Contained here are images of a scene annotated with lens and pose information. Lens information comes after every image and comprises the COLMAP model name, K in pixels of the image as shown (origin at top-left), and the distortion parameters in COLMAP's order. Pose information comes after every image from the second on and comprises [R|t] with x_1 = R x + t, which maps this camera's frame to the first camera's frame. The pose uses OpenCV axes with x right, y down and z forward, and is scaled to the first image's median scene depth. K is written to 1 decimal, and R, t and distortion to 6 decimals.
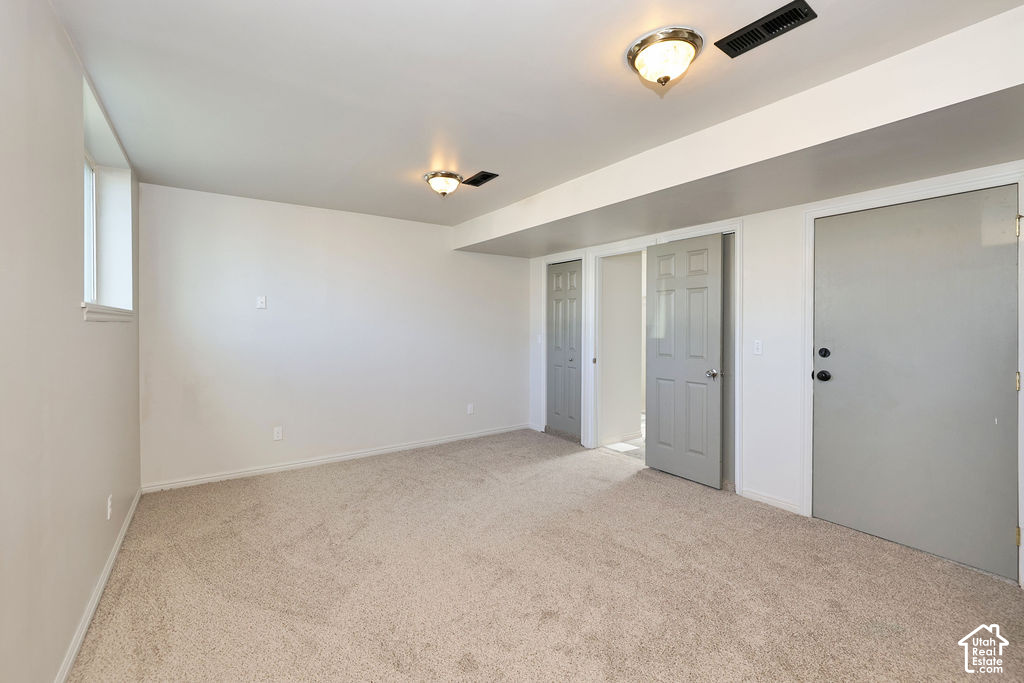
lens RADIAL K [[432.8, 0, 512.5], [0, 432.8, 331.8], [0, 0, 1]] dist [-0.003100, -0.000071]
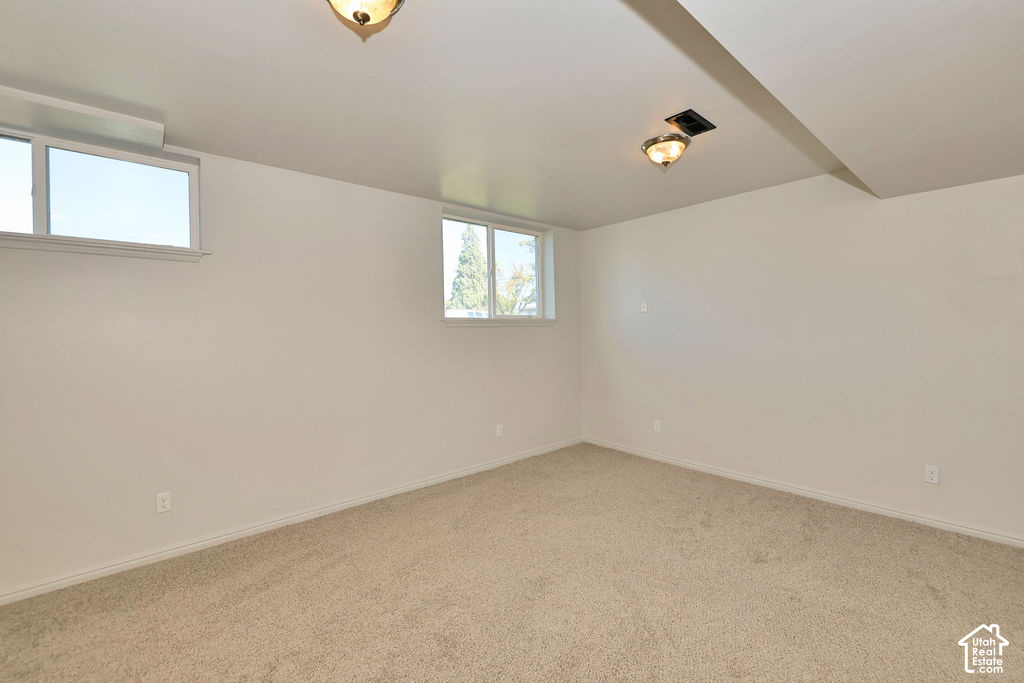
lens RADIAL K [[432.8, 0, 514.1], [0, 432.8, 337.9], [0, 0, 1]] dist [-0.003100, -0.000071]
pose [[0.107491, 0.019873, -0.994007, 0.566875], [-0.004441, 0.999800, 0.019509, -0.008400], [0.994196, 0.002318, 0.107558, 0.581836]]
